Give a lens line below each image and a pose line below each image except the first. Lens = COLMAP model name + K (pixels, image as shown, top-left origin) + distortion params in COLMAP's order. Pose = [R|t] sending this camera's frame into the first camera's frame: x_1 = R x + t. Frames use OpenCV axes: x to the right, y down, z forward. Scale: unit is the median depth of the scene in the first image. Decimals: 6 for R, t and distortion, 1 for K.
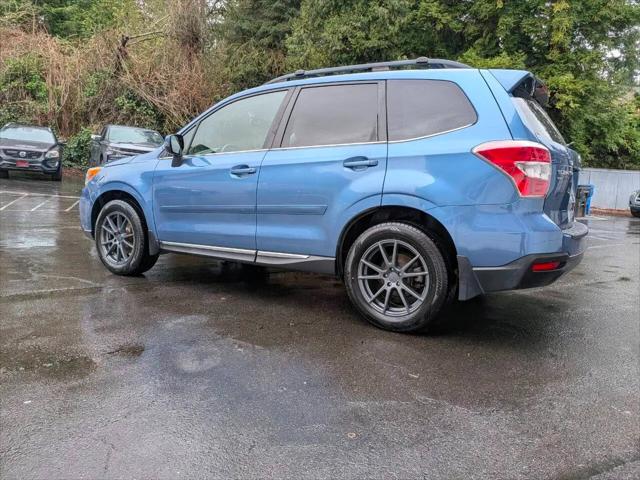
lens RADIAL K [[466.6, 0, 341.8], [0, 466.6, 242.2], [0, 0, 1]] dist [0.043473, -0.048705]
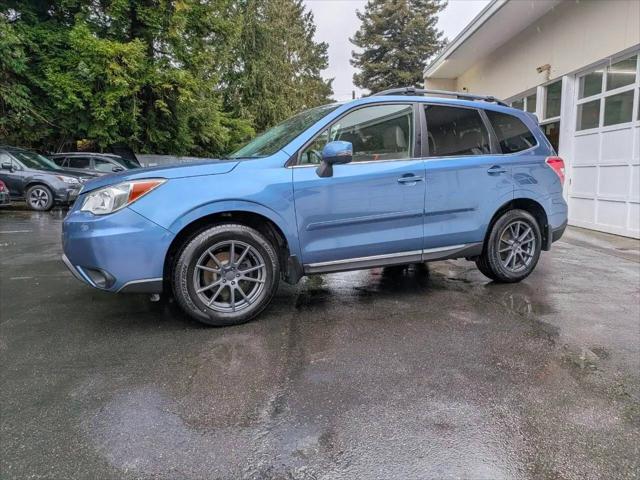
lens RADIAL K [[466.6, 0, 341.8], [0, 466.6, 242.2], [0, 0, 1]] dist [0.043473, -0.048705]
pose [[0.522667, -0.158123, 0.837745, -0.998007], [0.129332, 0.985982, 0.105413, -0.116710], [-0.842670, 0.053251, 0.535791, 0.465118]]
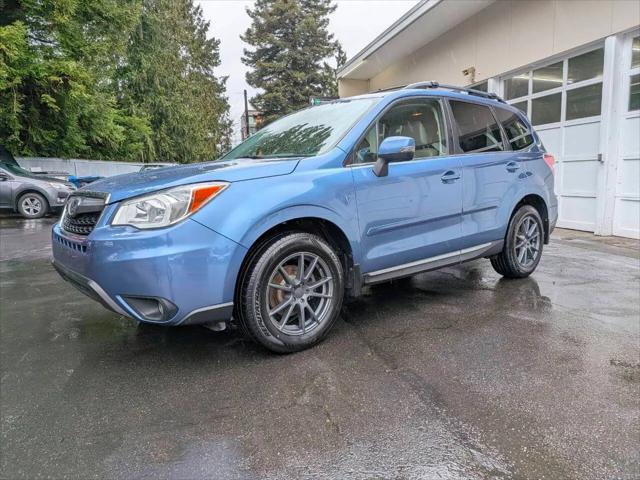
lens RADIAL K [[466.6, 0, 341.8], [0, 466.6, 242.2], [0, 0, 1]] dist [0.043473, -0.048705]
pose [[0.304974, -0.178794, 0.935427, -1.043918], [0.153494, 0.978606, 0.137004, -0.155000], [-0.939910, 0.101800, 0.325893, 0.743804]]
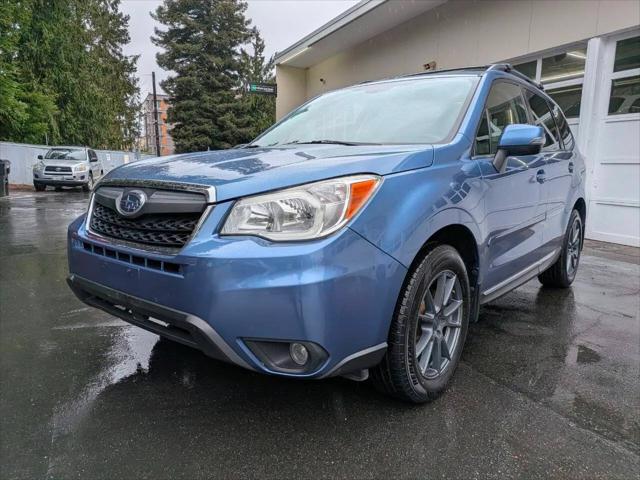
lens RADIAL K [[468.5, 0, 320.3], [0, 468.5, 247.7], [0, 0, 1]] dist [0.003393, -0.000632]
pose [[0.155243, -0.200382, 0.967340, -0.955862], [0.116747, 0.976071, 0.183454, -0.190387], [-0.980953, 0.084454, 0.174922, 1.040042]]
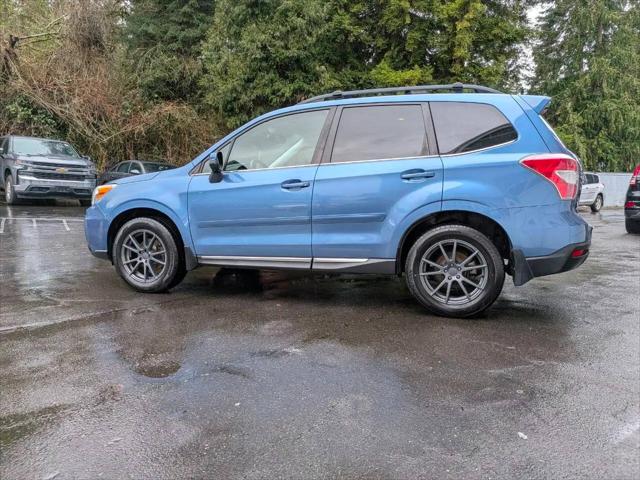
lens RADIAL K [[466.0, 0, 338.9], [0, 466.0, 249.1], [0, 0, 1]] dist [0.042519, -0.049625]
pose [[0.973778, -0.064143, 0.218271, -0.293876], [0.063235, 0.997936, 0.011150, -0.008703], [-0.218536, 0.002945, 0.975825, -0.055860]]
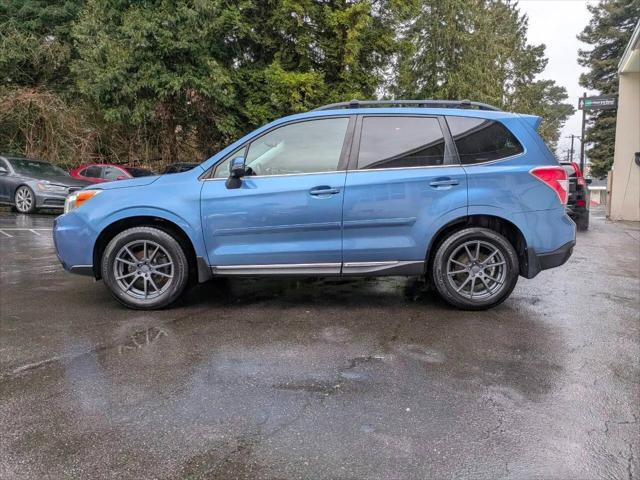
lens RADIAL K [[466.6, 0, 341.8], [0, 466.6, 242.2], [0, 0, 1]] dist [0.043473, -0.048705]
pose [[0.860199, -0.094111, 0.501200, -0.601170], [0.094159, 0.995236, 0.025275, -0.048039], [-0.501191, 0.025451, 0.864962, 0.038928]]
